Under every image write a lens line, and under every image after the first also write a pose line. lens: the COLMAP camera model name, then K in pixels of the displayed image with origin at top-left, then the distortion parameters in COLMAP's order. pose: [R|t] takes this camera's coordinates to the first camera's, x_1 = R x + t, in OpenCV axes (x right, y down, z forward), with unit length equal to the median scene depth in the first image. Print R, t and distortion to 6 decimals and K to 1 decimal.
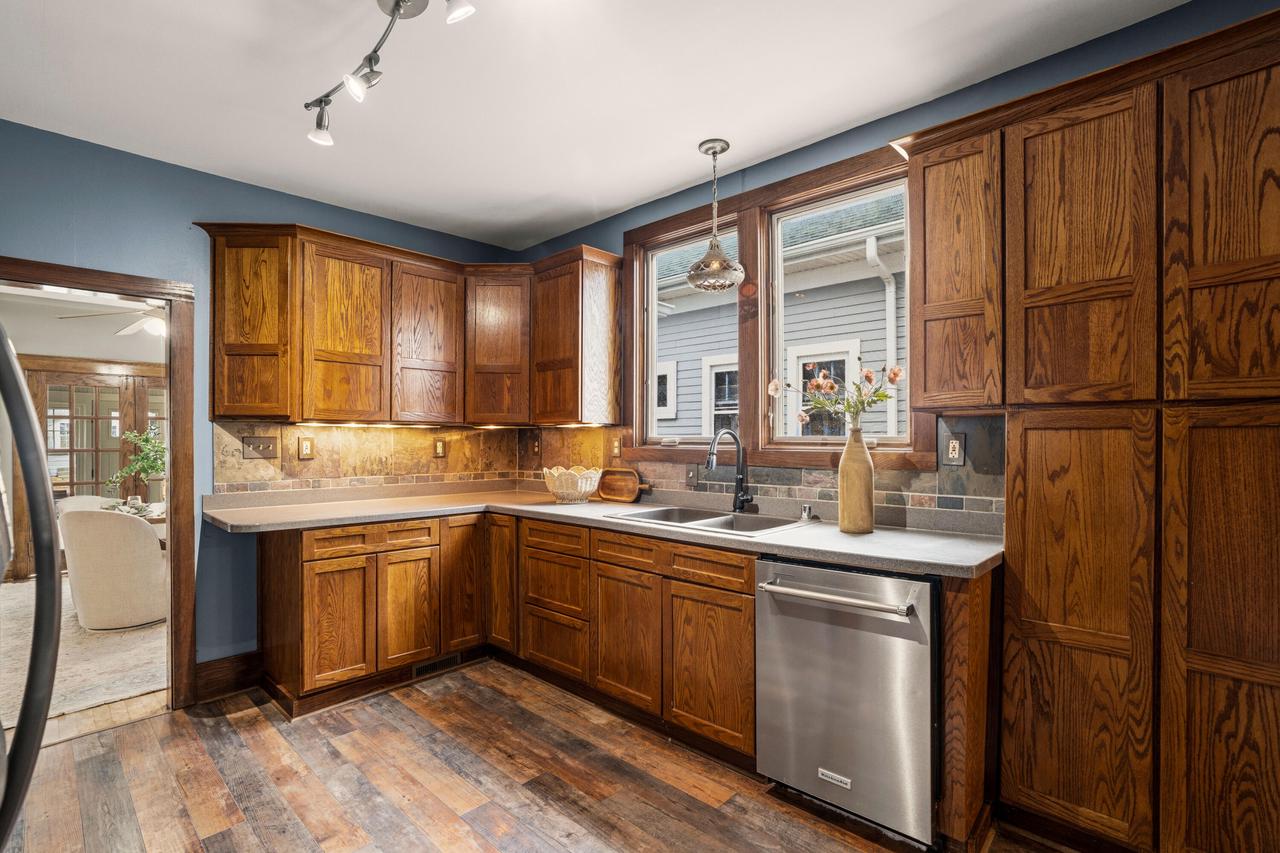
lens RADIAL K [[596.3, 0, 643.8], [0, 596.3, 445.5], [0, 0, 1]] dist [-0.029920, 0.000511]
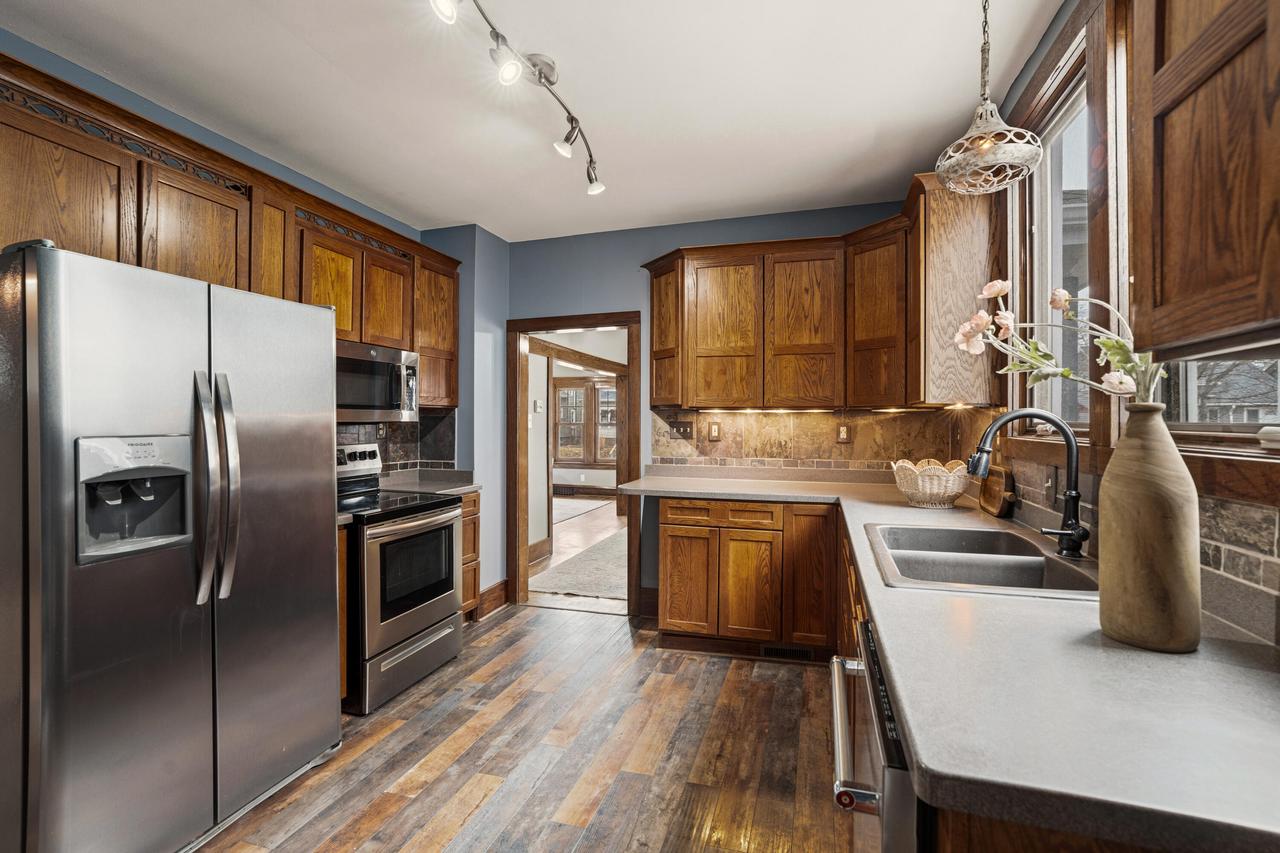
lens RADIAL K [[591.5, 0, 638.1], [0, 591.5, 423.5], [0, 0, 1]] dist [-0.042857, 0.020791]
pose [[0.438268, 0.003529, -0.898837, 0.468612], [-0.010963, 0.999939, -0.001419, -0.008312], [0.898777, 0.010476, 0.438280, 0.381585]]
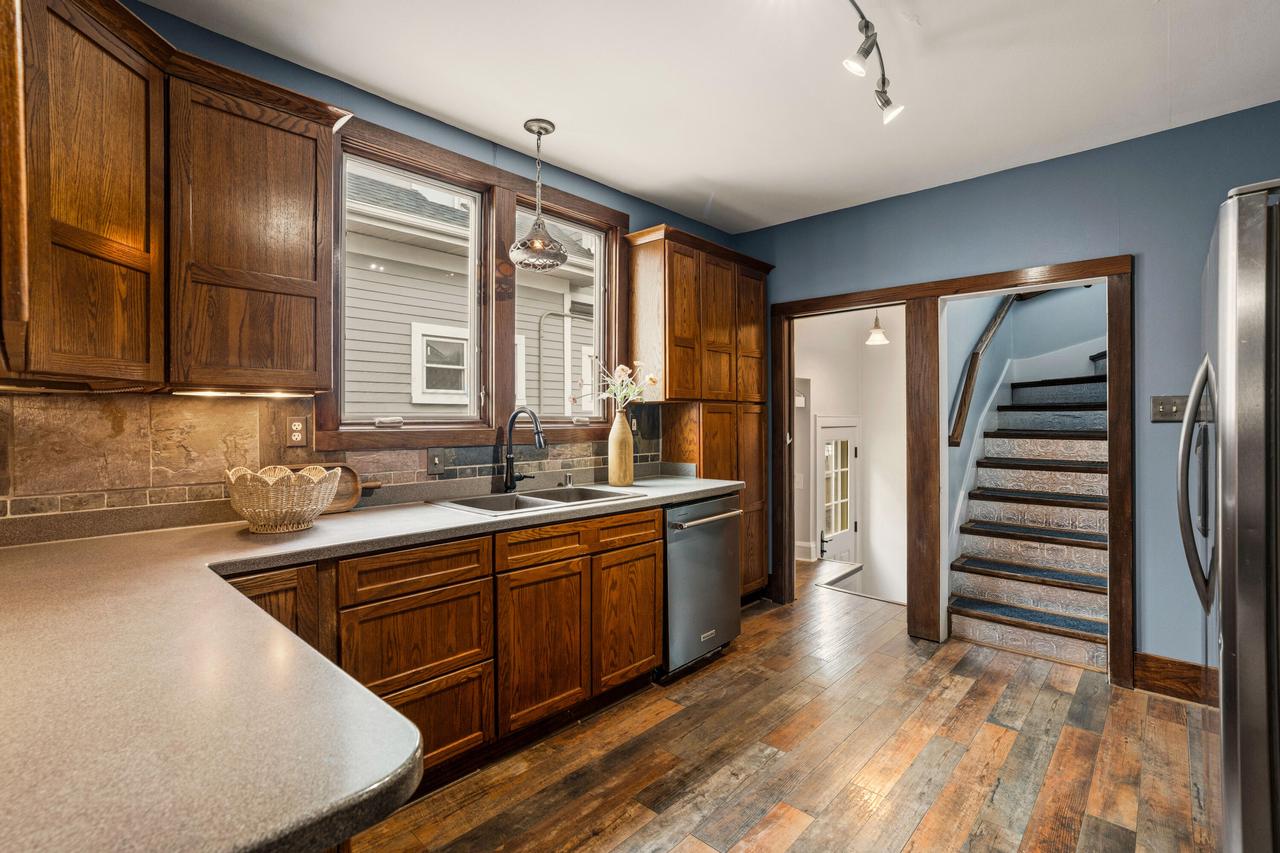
lens RADIAL K [[591.5, 0, 638.1], [0, 591.5, 423.5], [0, 0, 1]] dist [-0.042857, 0.020791]
pose [[-0.008409, -0.004182, 0.999956, -0.806296], [0.017531, 0.999837, 0.004329, -0.002585], [-0.999811, 0.017566, -0.008334, 0.780972]]
